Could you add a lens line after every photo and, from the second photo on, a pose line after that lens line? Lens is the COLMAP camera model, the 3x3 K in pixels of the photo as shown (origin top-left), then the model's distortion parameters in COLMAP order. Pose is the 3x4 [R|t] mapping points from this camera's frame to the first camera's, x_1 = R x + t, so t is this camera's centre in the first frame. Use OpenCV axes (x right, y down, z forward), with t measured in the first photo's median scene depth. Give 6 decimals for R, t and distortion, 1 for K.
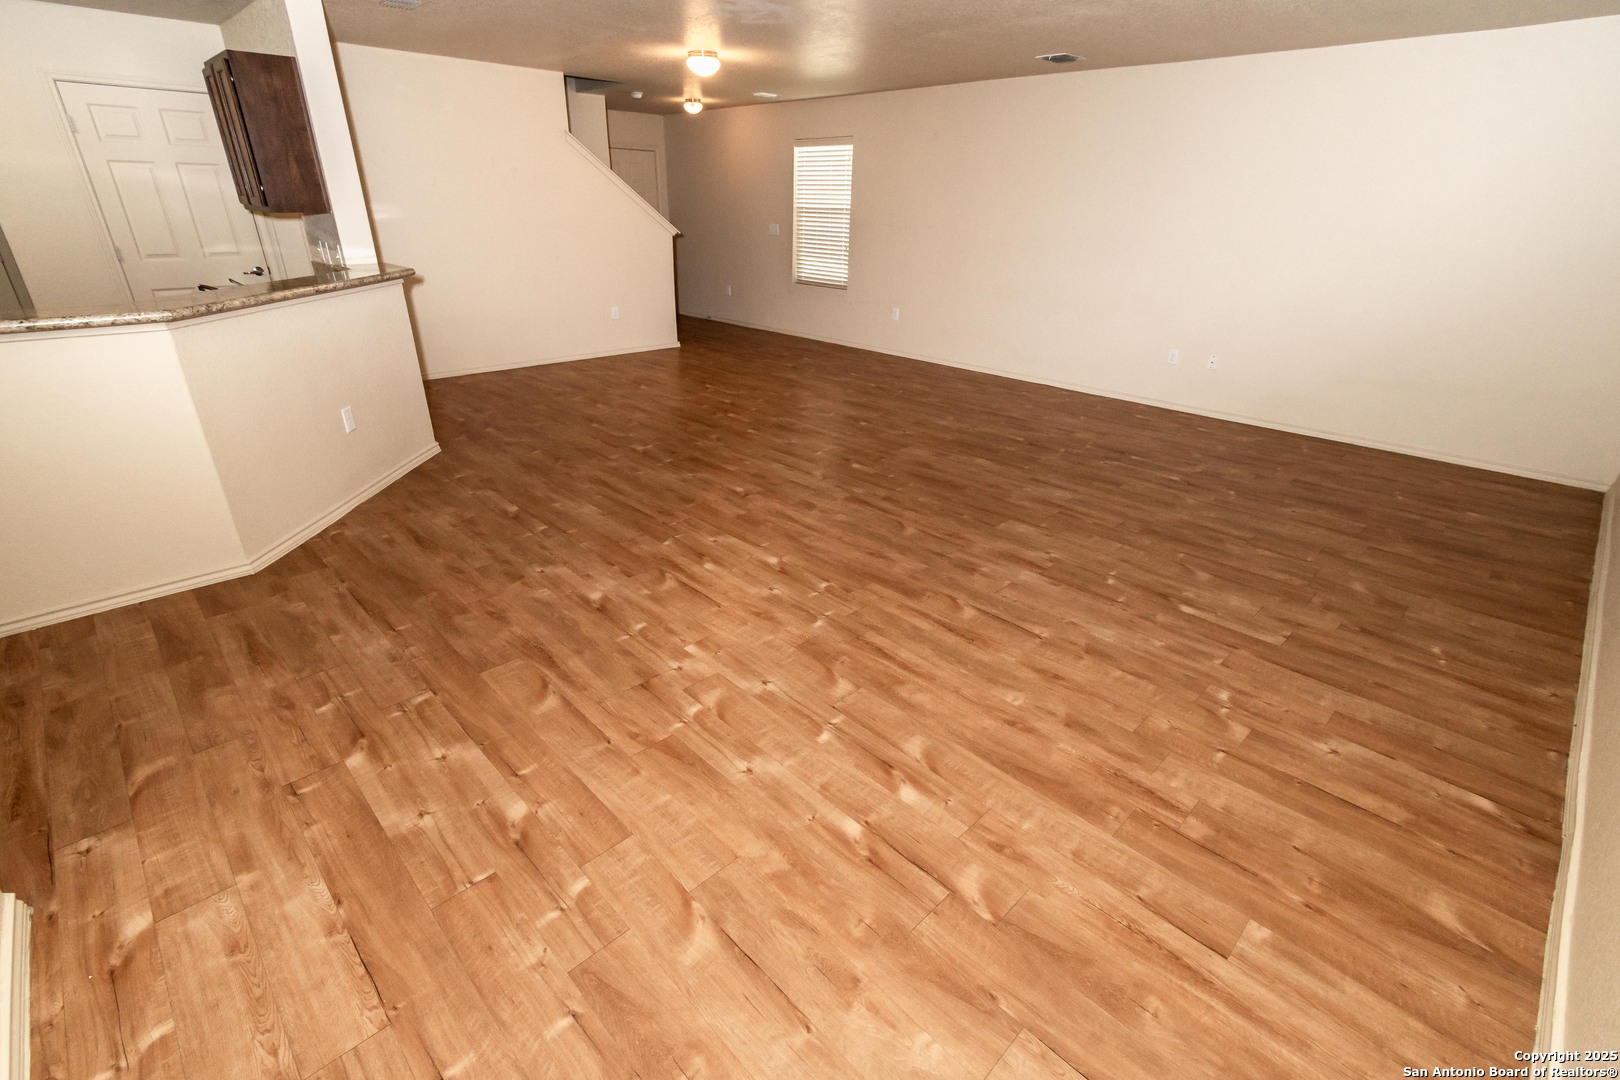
lens RADIAL K [[719.2, 0, 813.4], [0, 719.2, 544.2], [0, 0, 1]] dist [-0.000080, 0.000127]
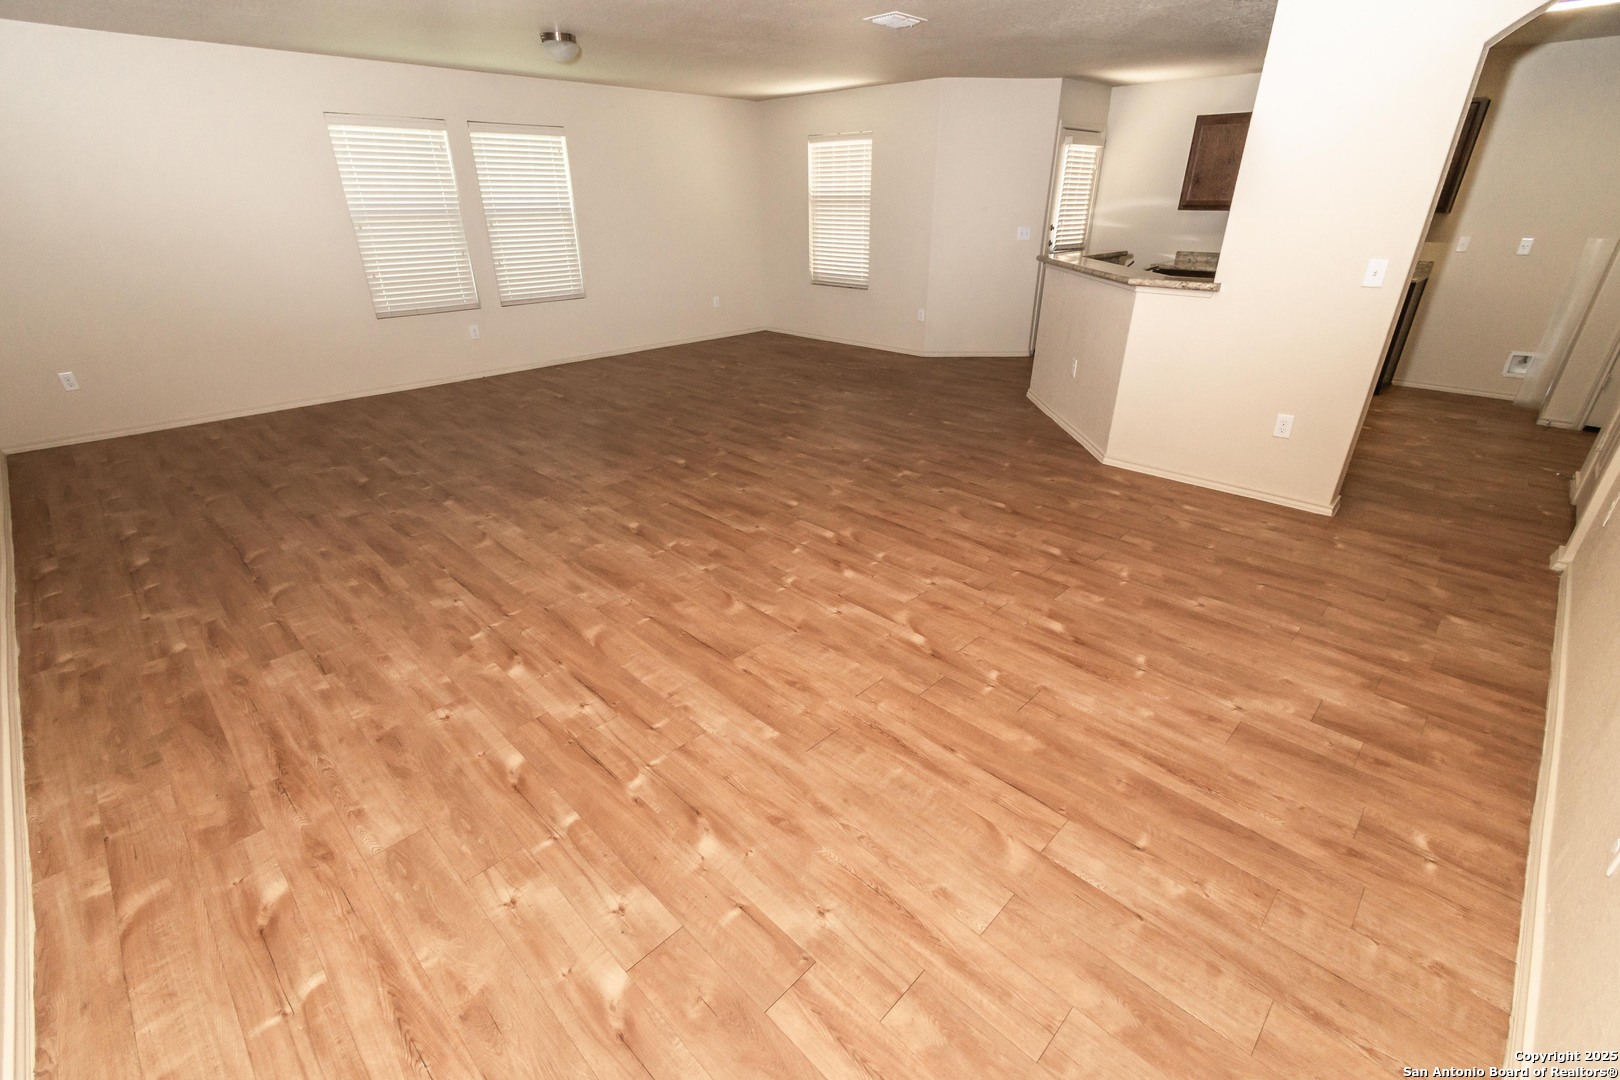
lens RADIAL K [[719.2, 0, 813.4], [0, 719.2, 544.2], [0, 0, 1]] dist [-0.000080, 0.000127]
pose [[-0.999712, -0.003908, -0.023690, -0.101029], [-0.020912, 0.626486, 0.779152, -0.809109], [0.011797, 0.779423, -0.626387, 1.681998]]
